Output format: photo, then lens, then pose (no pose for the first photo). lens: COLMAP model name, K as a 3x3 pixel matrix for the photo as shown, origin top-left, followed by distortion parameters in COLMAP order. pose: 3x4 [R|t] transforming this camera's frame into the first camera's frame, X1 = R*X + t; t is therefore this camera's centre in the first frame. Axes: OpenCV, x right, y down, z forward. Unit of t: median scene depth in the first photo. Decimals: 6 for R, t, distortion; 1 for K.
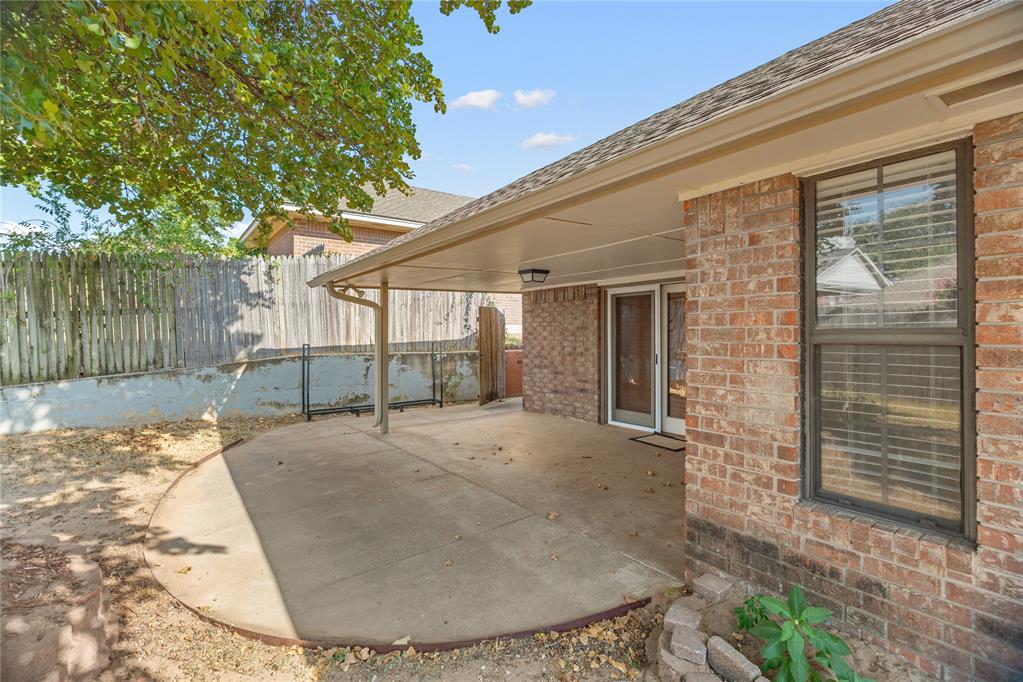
lens RADIAL K [[478.3, 0, 519.1], [0, 478.3, 340.8], [0, 0, 1]] dist [-0.007039, 0.000181]
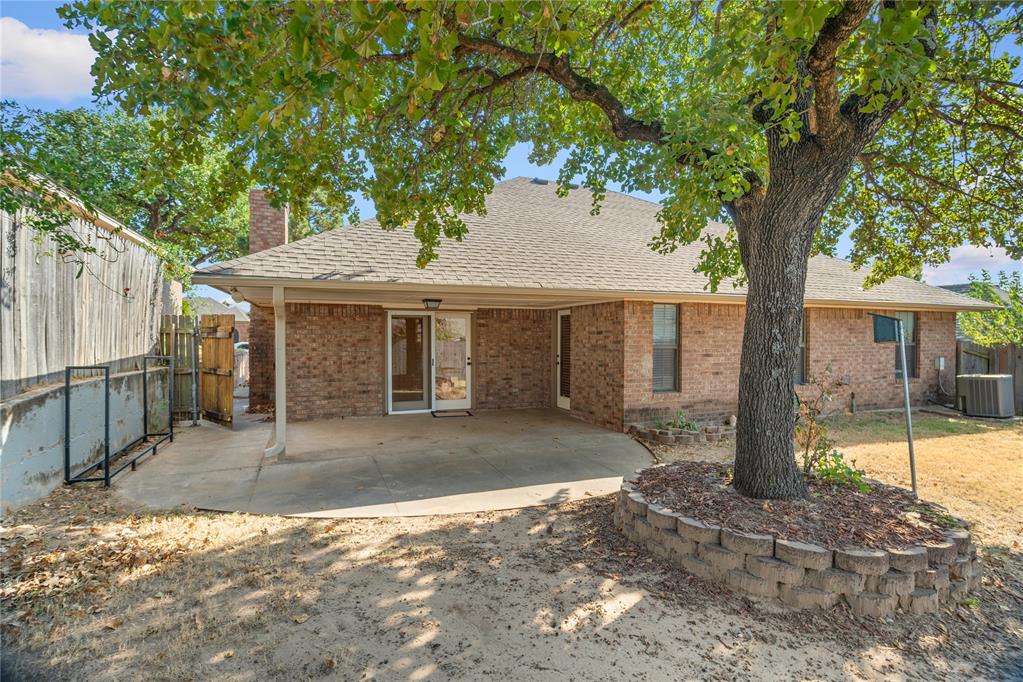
lens RADIAL K [[478.3, 0, 513.7], [0, 478.3, 343.0], [0, 0, 1]] dist [-0.007039, 0.000181]
pose [[0.242235, -0.006017, 0.970199, -0.994284], [0.011582, 0.999927, 0.003310, -0.020514], [-0.970149, 0.010436, 0.242287, 0.359232]]
